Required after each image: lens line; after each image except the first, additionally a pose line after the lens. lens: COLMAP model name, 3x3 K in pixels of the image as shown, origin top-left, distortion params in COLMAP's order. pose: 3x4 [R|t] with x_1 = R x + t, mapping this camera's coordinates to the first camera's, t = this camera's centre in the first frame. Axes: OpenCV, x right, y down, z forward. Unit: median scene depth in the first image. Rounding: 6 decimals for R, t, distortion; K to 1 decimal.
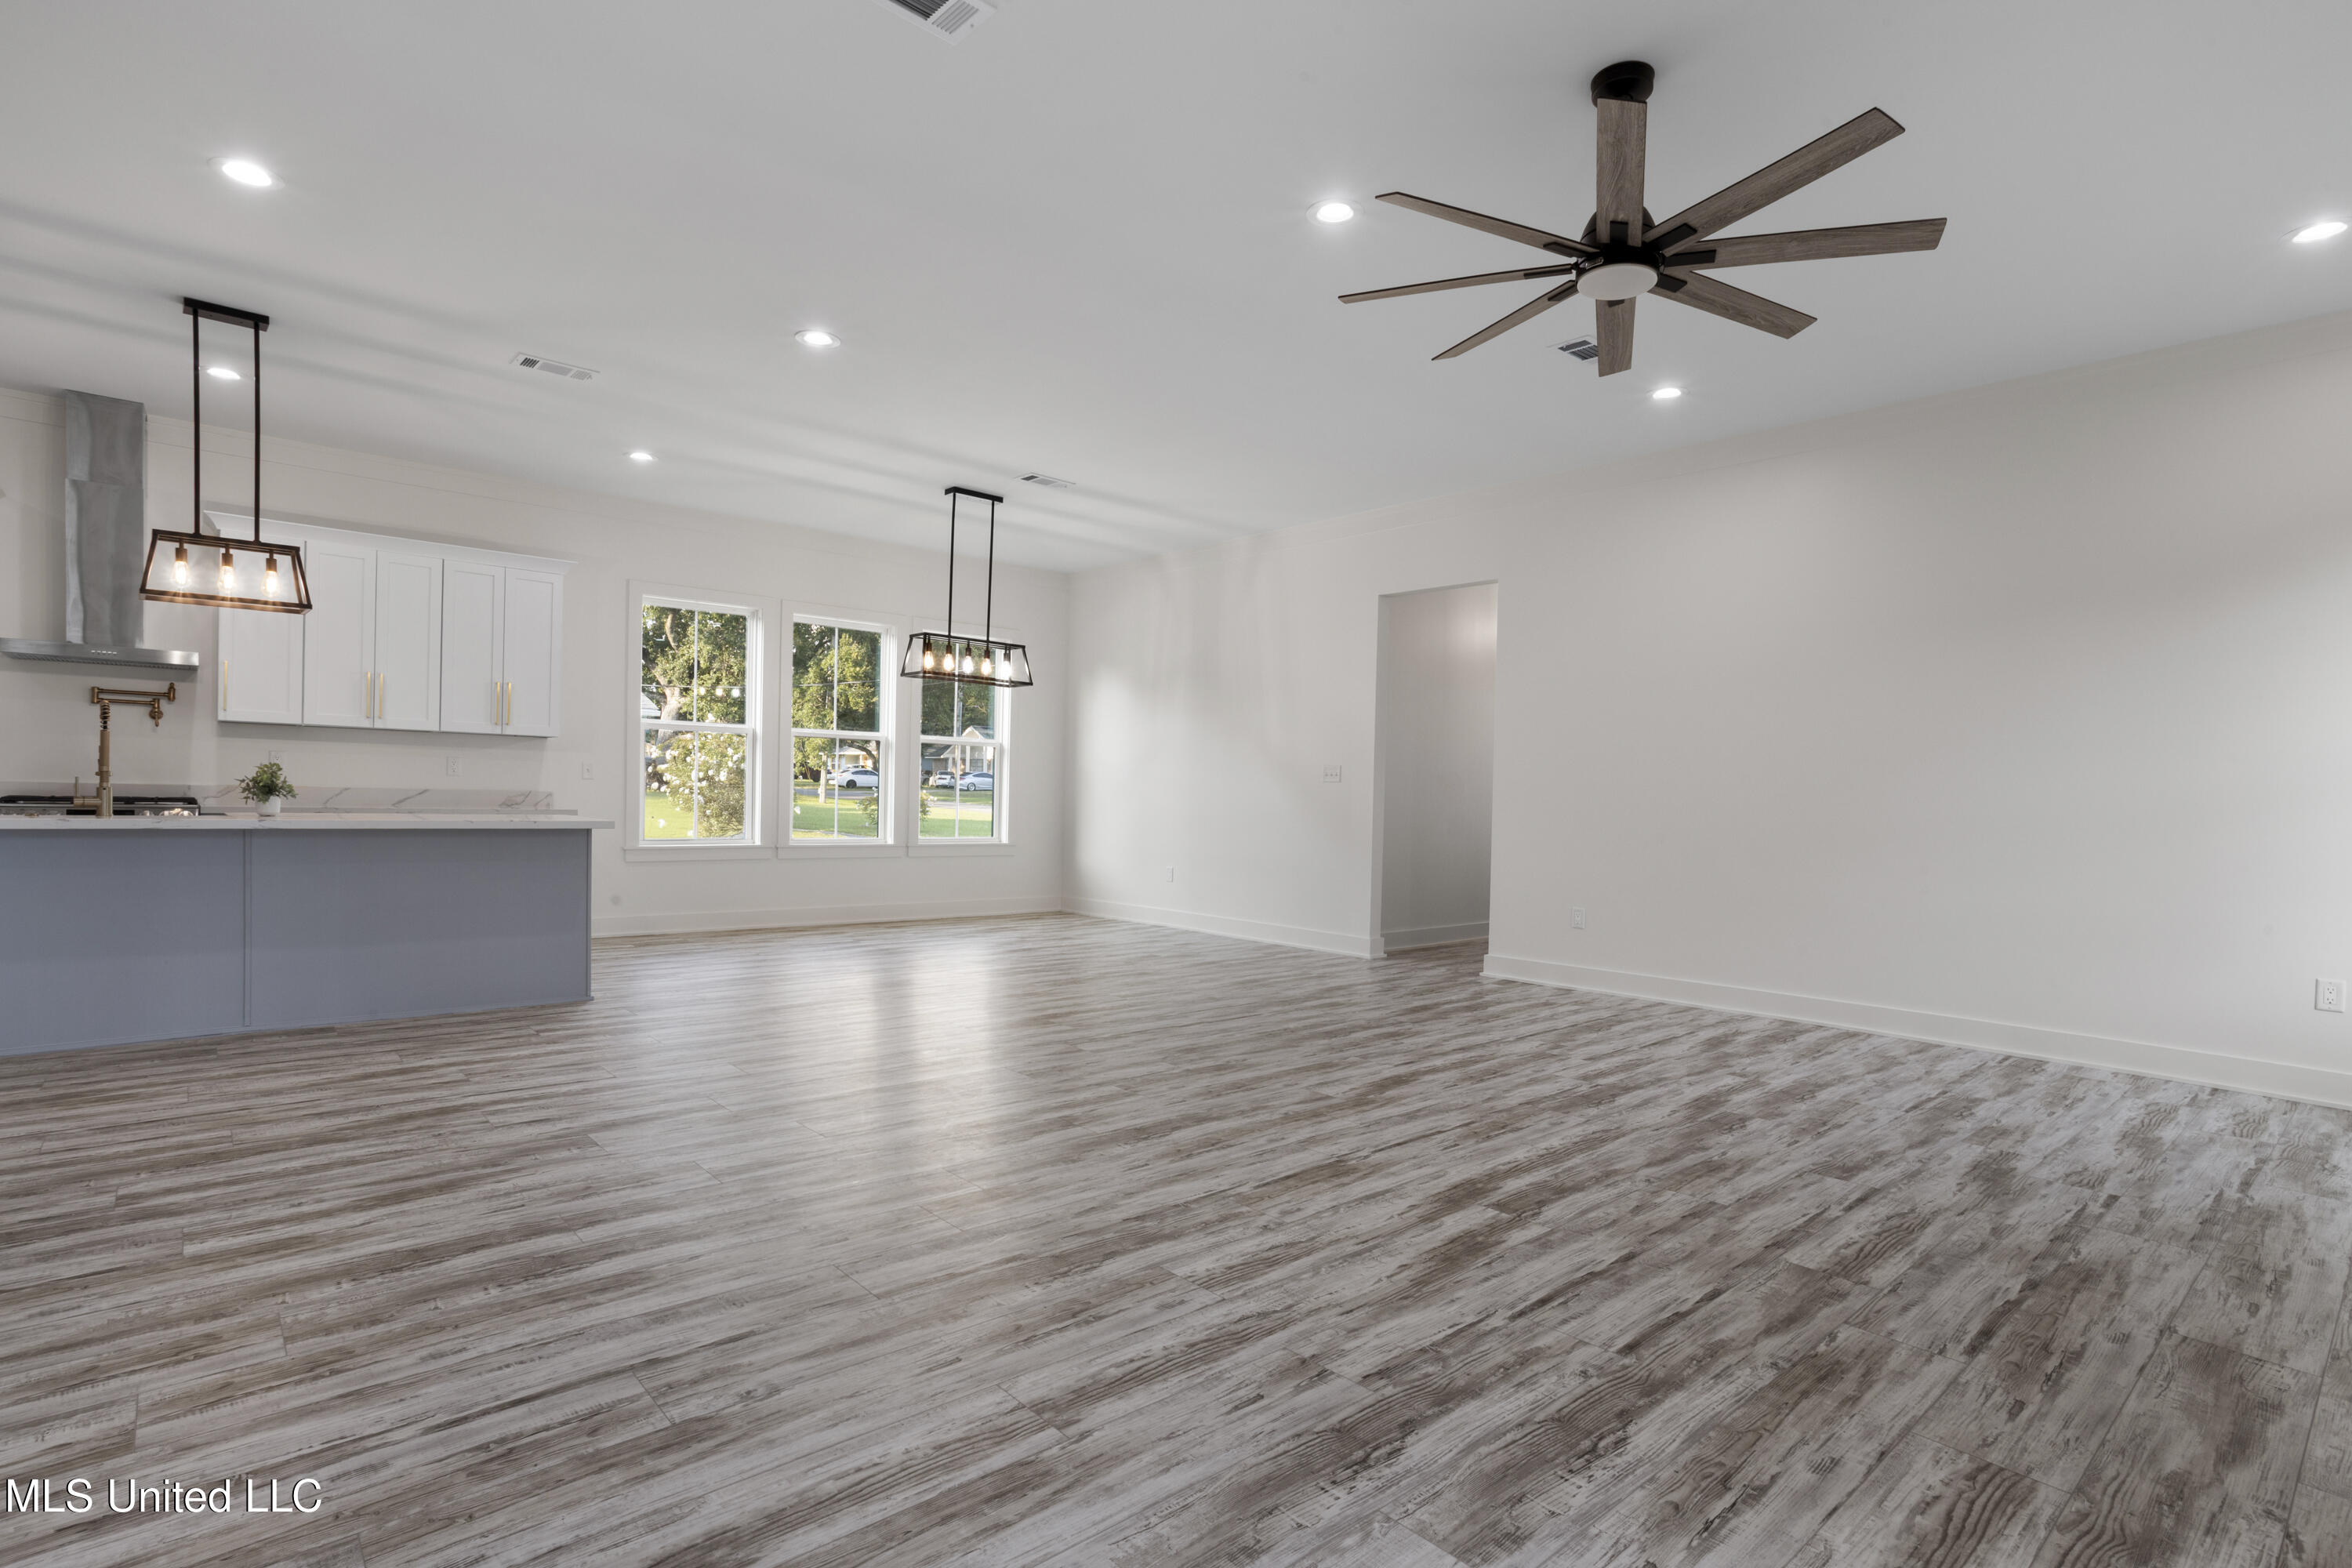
lens RADIAL K [[1066.7, 0, 1186.5], [0, 1066.7, 802.1], [0, 0, 1]] dist [0.015816, 0.000542]
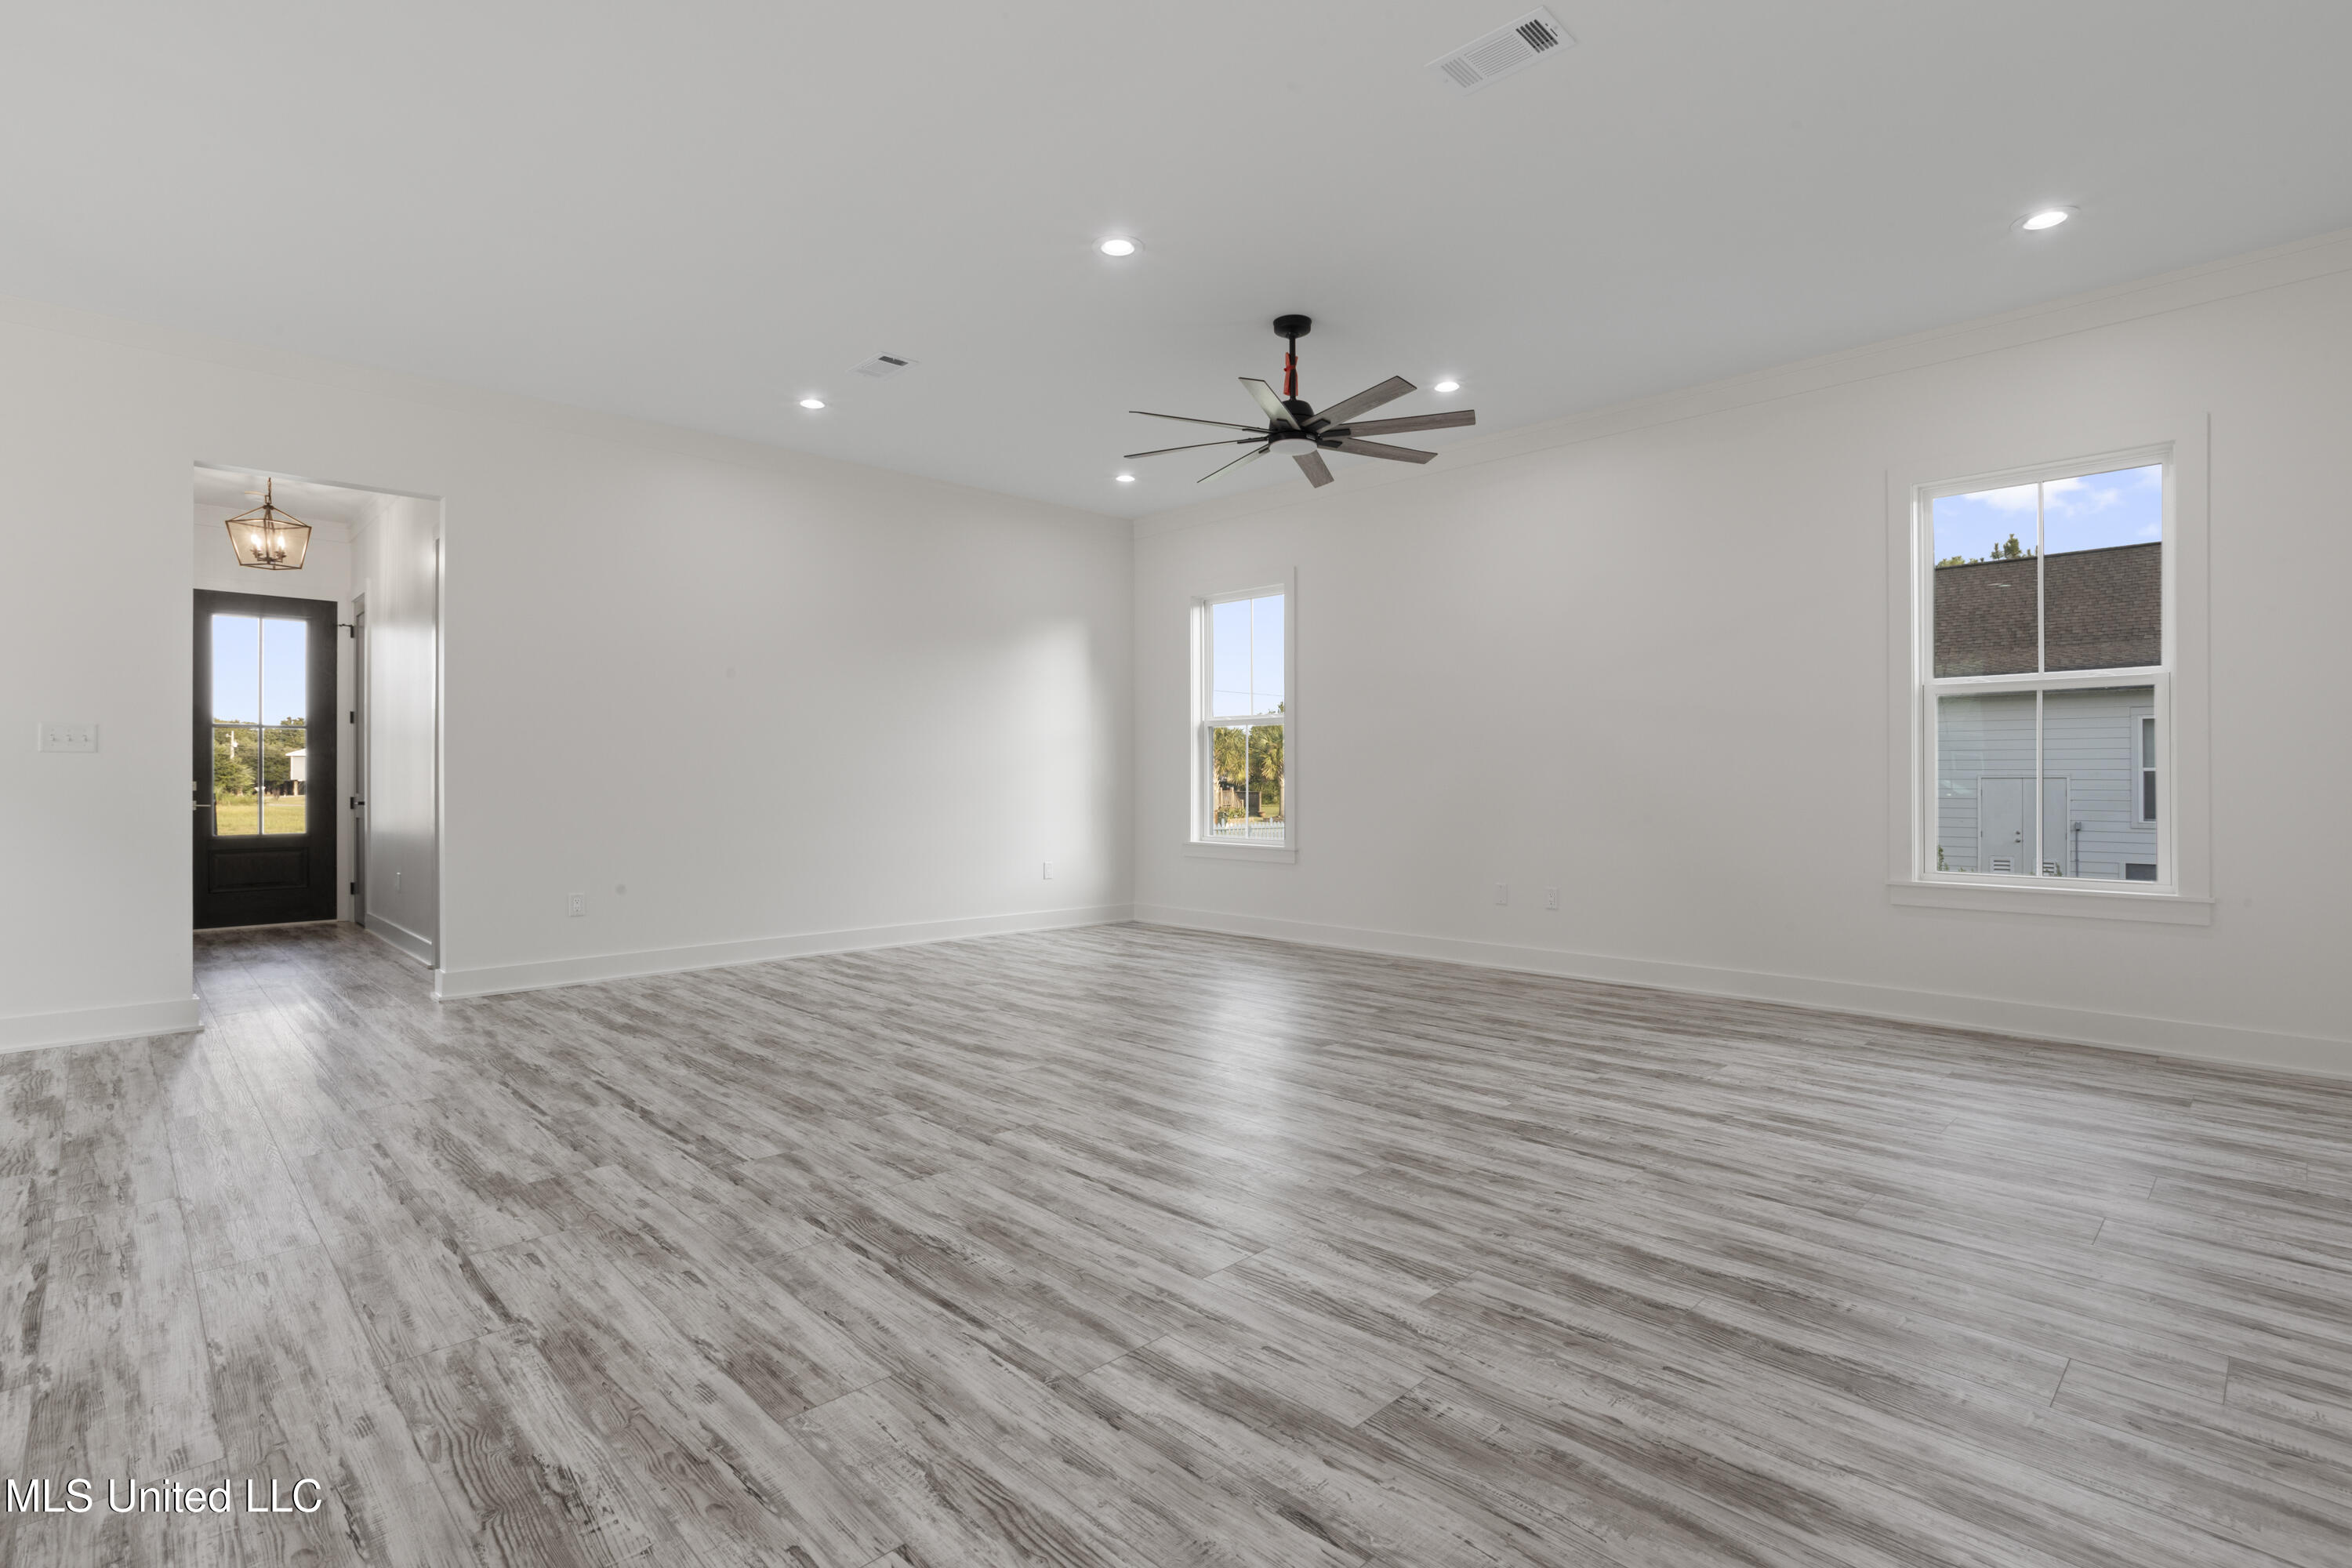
lens RADIAL K [[1141.7, 0, 1173.2], [0, 1141.7, 769.6], [0, 0, 1]] dist [0.018602, 0.001096]
pose [[-0.048162, -0.003551, 0.998833, -1.394127], [-0.005427, 0.999980, 0.003293, -0.000827], [-0.998825, -0.005262, -0.048180, 1.418261]]
